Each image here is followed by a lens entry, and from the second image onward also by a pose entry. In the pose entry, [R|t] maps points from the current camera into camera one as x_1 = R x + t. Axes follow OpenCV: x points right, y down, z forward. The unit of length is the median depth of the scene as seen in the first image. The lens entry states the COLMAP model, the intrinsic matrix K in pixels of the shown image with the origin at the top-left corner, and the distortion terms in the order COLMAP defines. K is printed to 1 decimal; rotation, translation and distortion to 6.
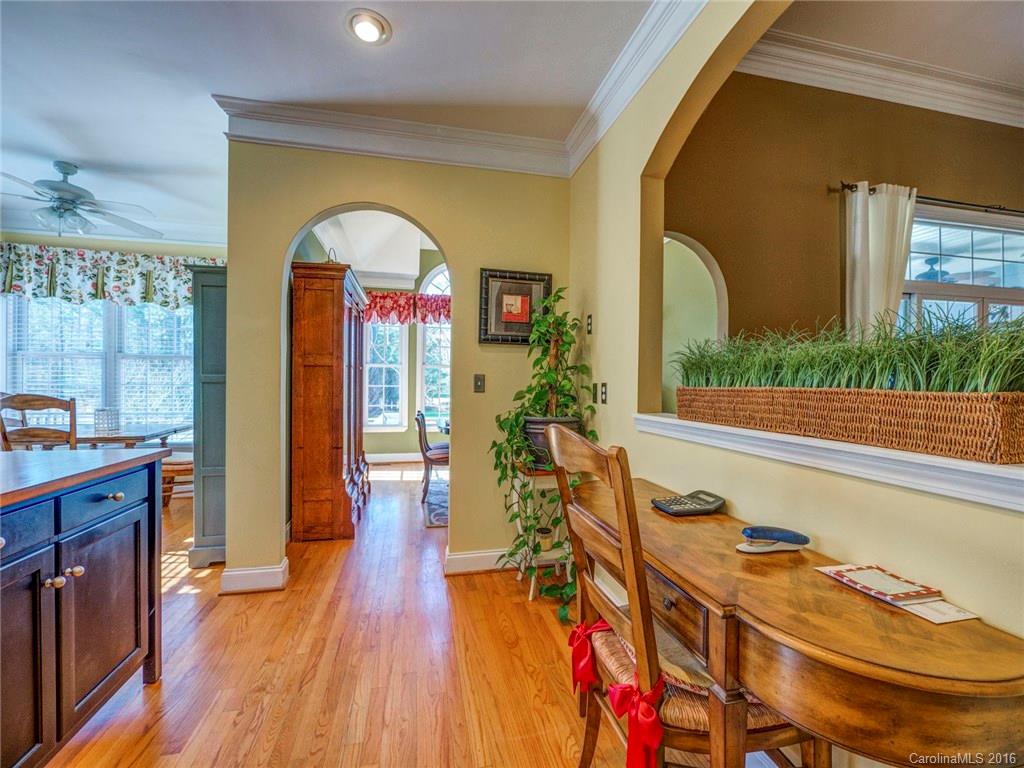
lens RADIAL K [[444.5, 0, 512.0], [0, 444.5, 384.0], [0, 0, 1]] dist [-0.000365, -0.000662]
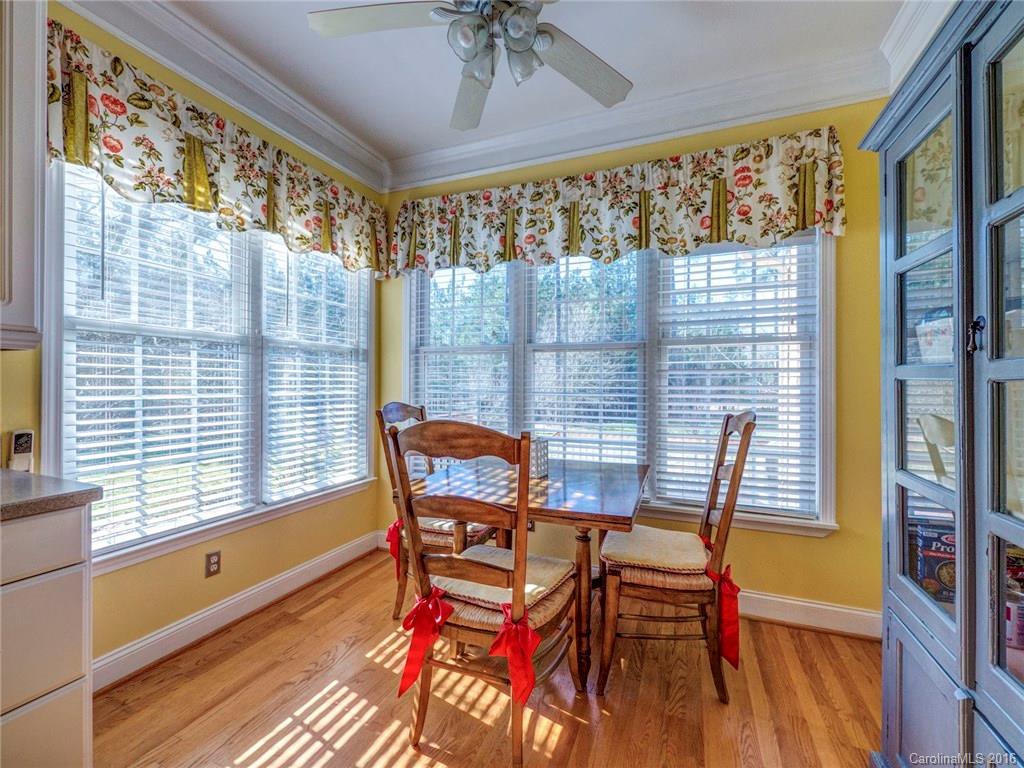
lens RADIAL K [[444.5, 0, 512.0], [0, 444.5, 384.0], [0, 0, 1]] dist [-0.000365, -0.000662]
pose [[0.813099, -0.004689, -0.582107, -0.555340], [-0.002472, 0.999931, -0.011506, -0.004235], [0.582121, 0.010795, 0.813031, 0.484657]]
